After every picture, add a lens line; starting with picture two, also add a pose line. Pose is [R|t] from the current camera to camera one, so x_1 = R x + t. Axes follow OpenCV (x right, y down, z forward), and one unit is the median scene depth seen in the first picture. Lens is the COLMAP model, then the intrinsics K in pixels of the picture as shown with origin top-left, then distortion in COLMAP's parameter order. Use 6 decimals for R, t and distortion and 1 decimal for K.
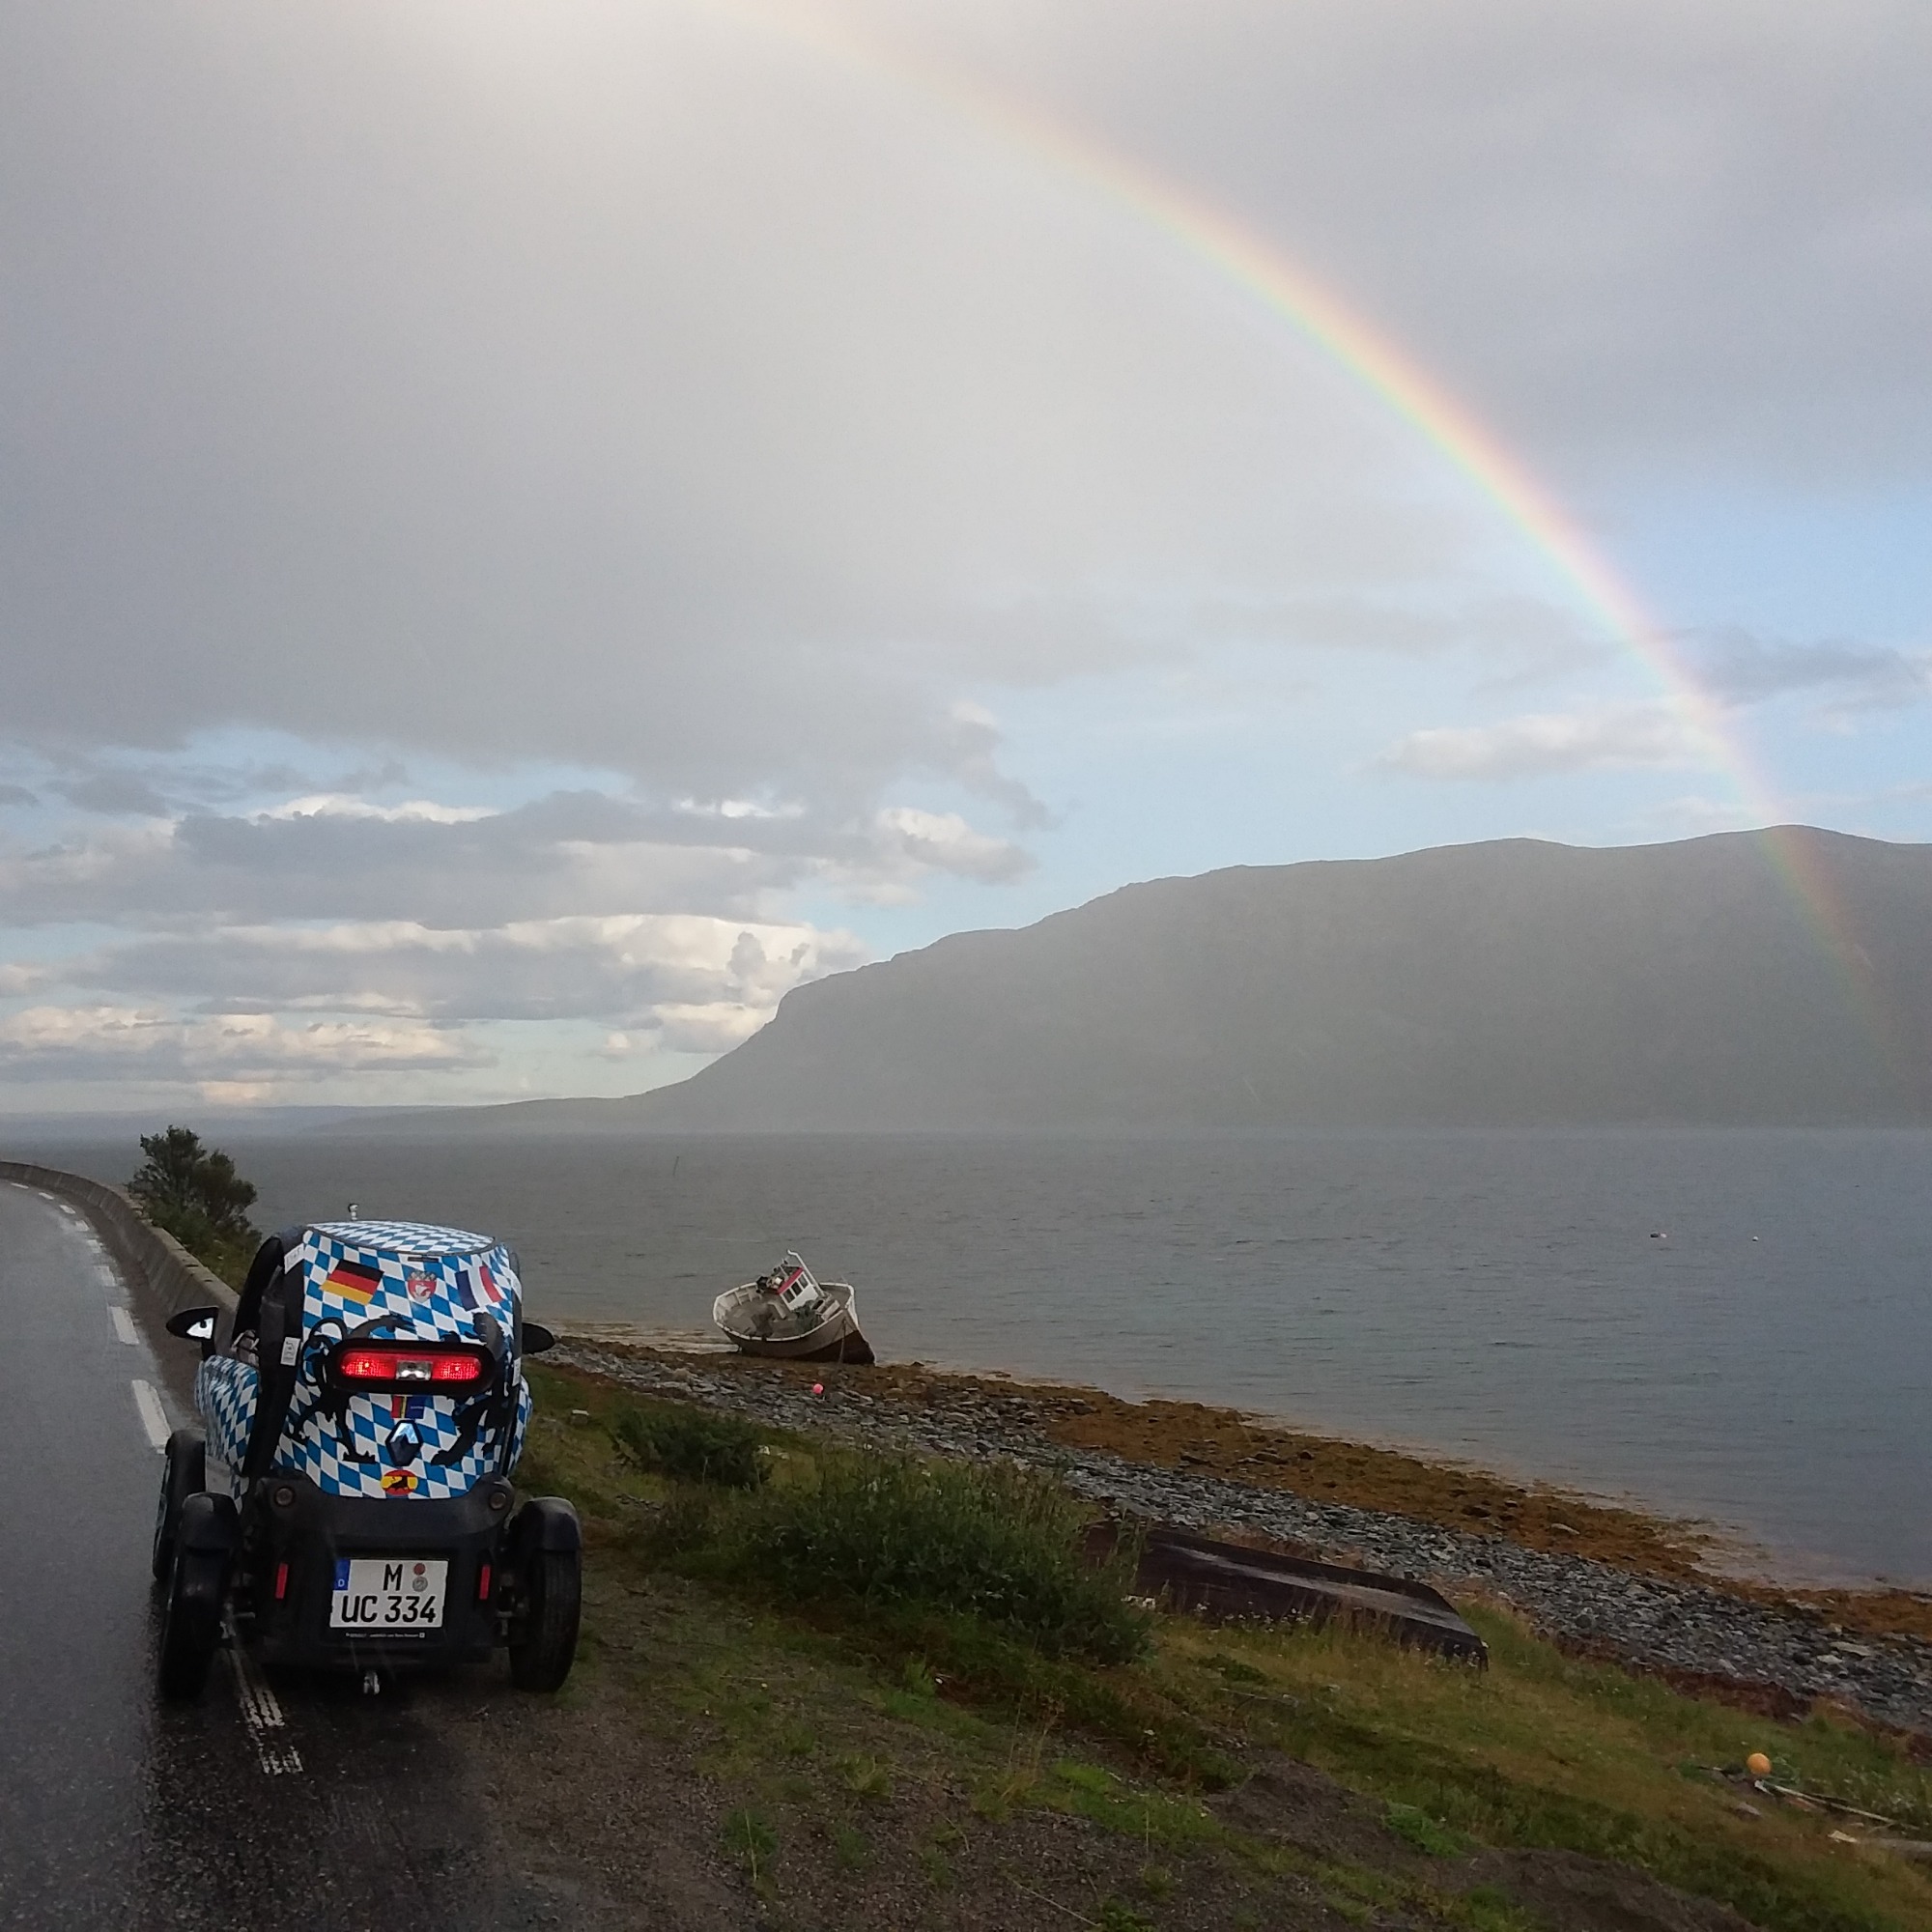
lens RADIAL K [[1876.4, 0, 916.5], [0, 1876.4, 966.8], [0, 0, 1]] dist [0.111518, -0.181155]
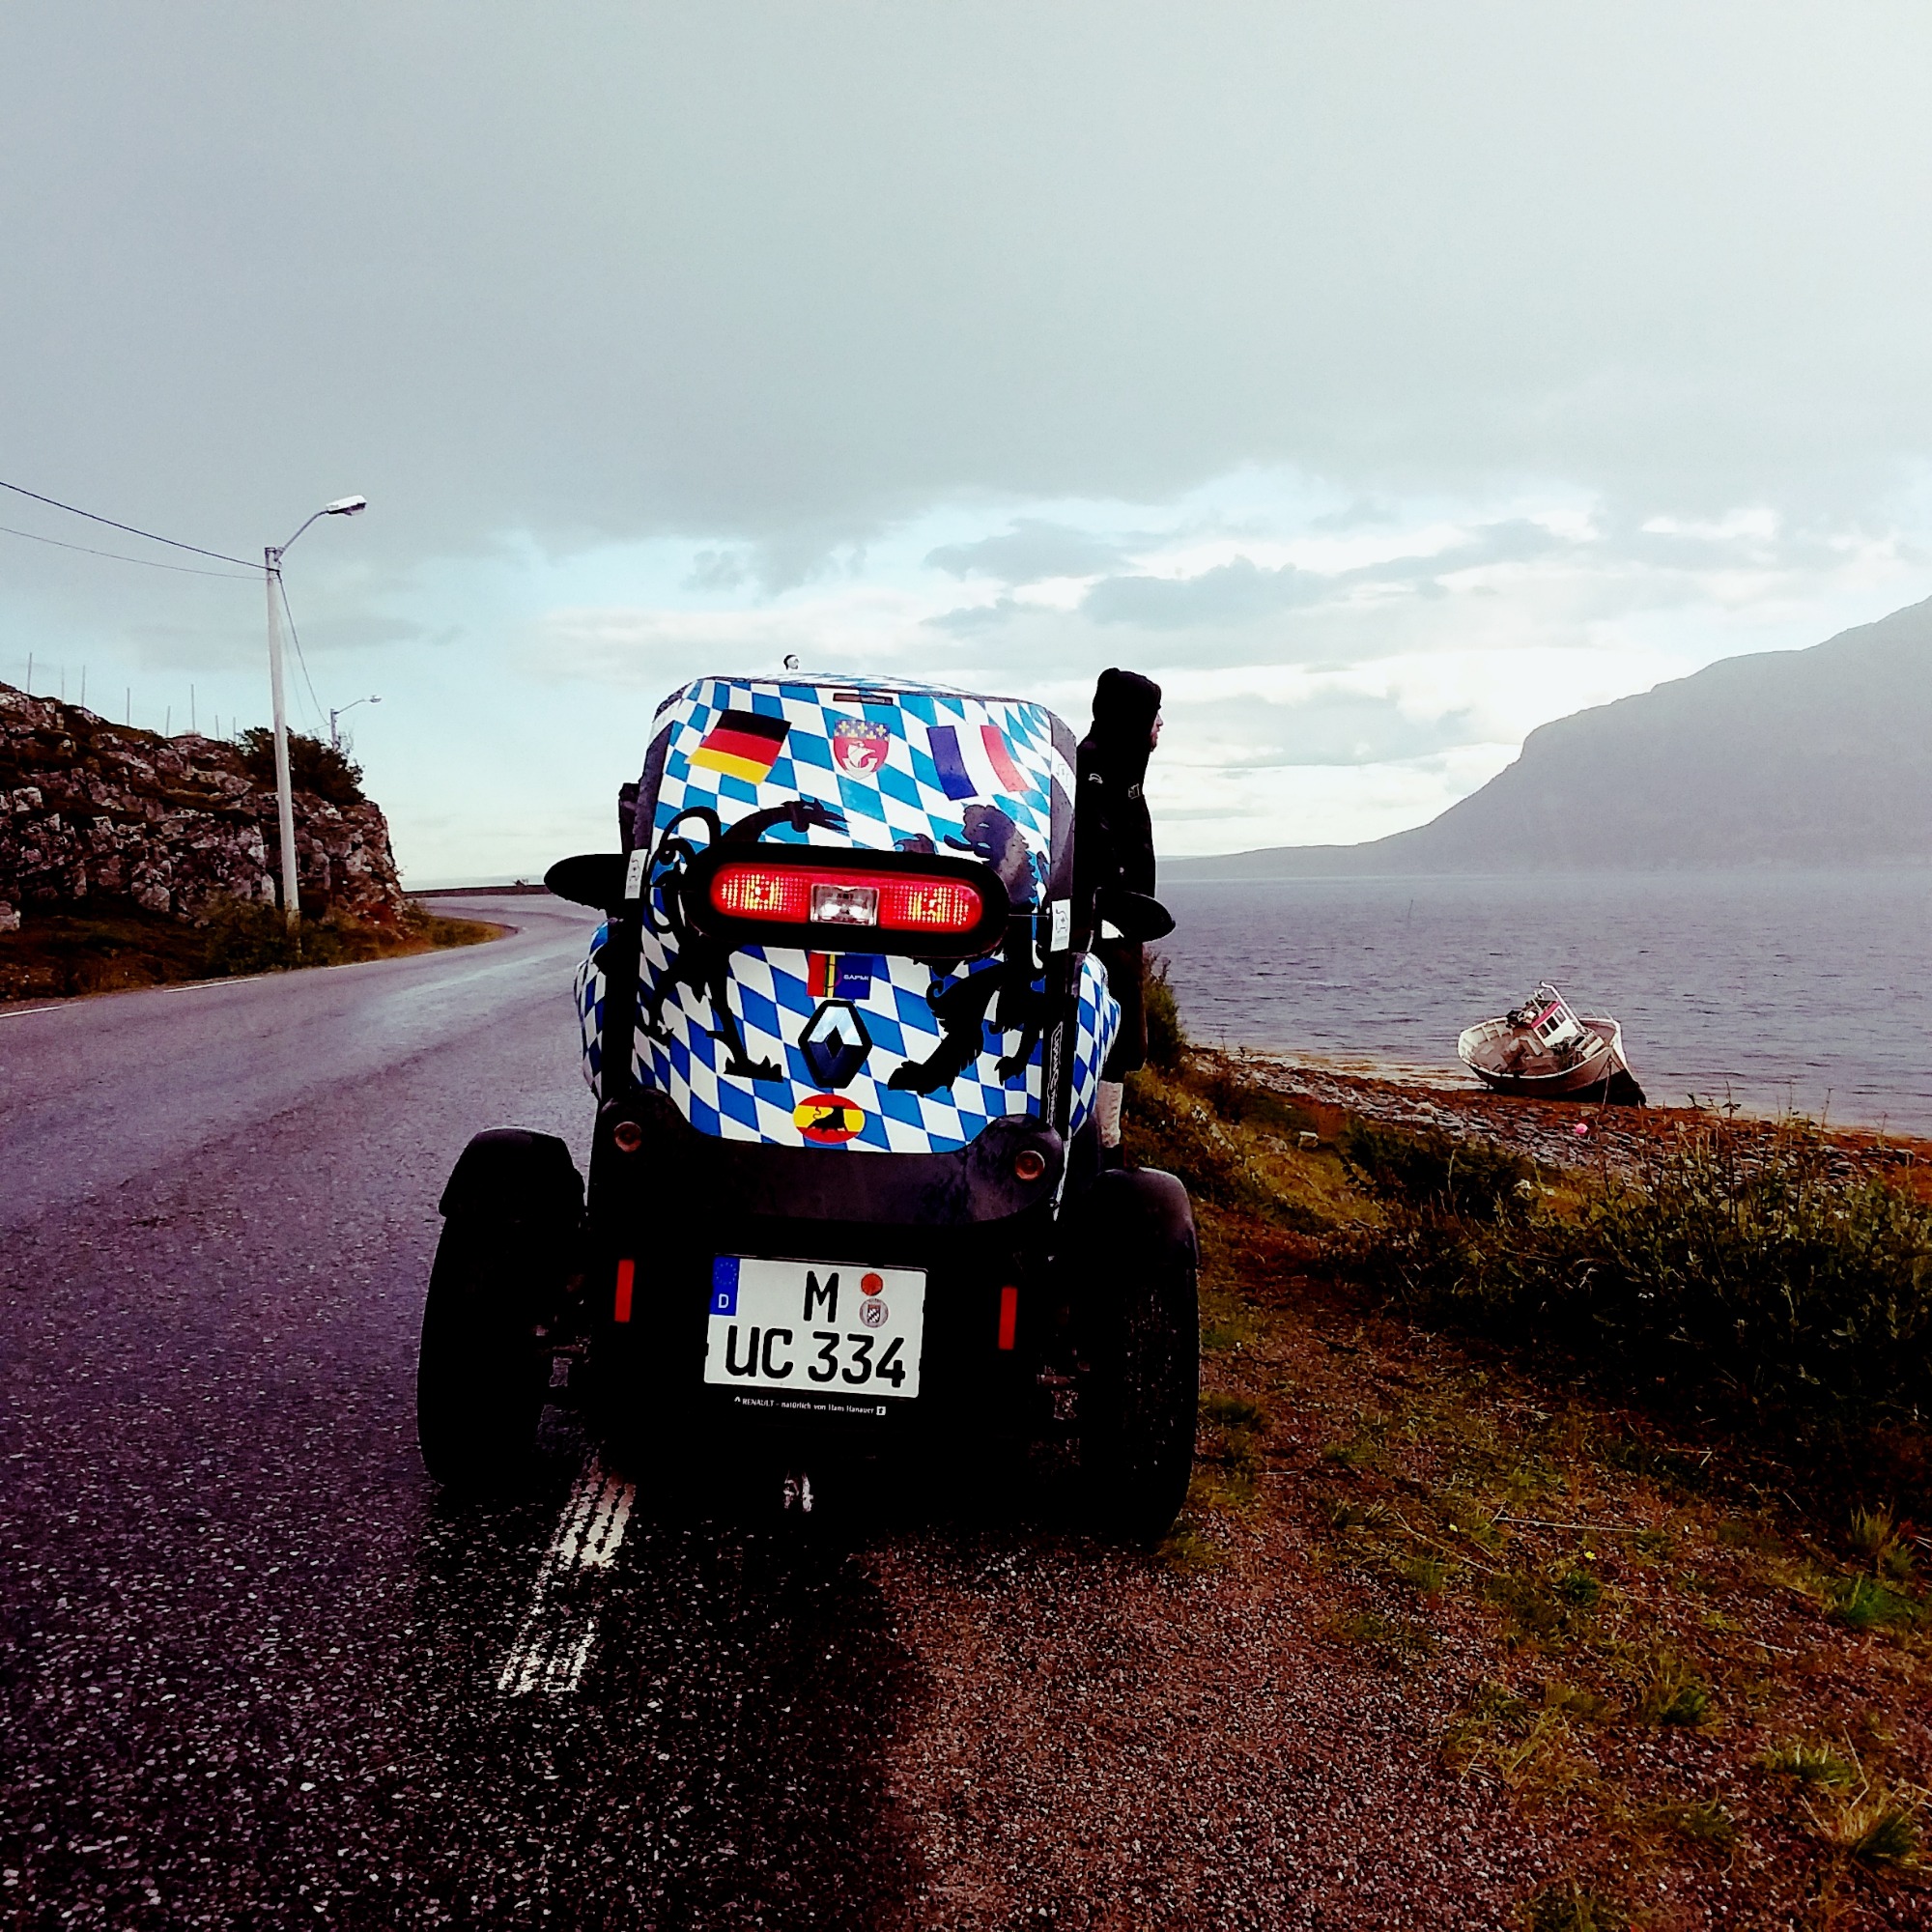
lens RADIAL K [[1876.4, 0, 916.5], [0, 1876.4, 966.8], [0, 0, 1]] dist [0.111518, -0.181155]
pose [[0.926952, -0.008366, -0.375086, -0.059532], [0.058430, 0.990772, 0.122302, 0.167603], [0.370601, -0.135284, 0.918887, 0.540334]]
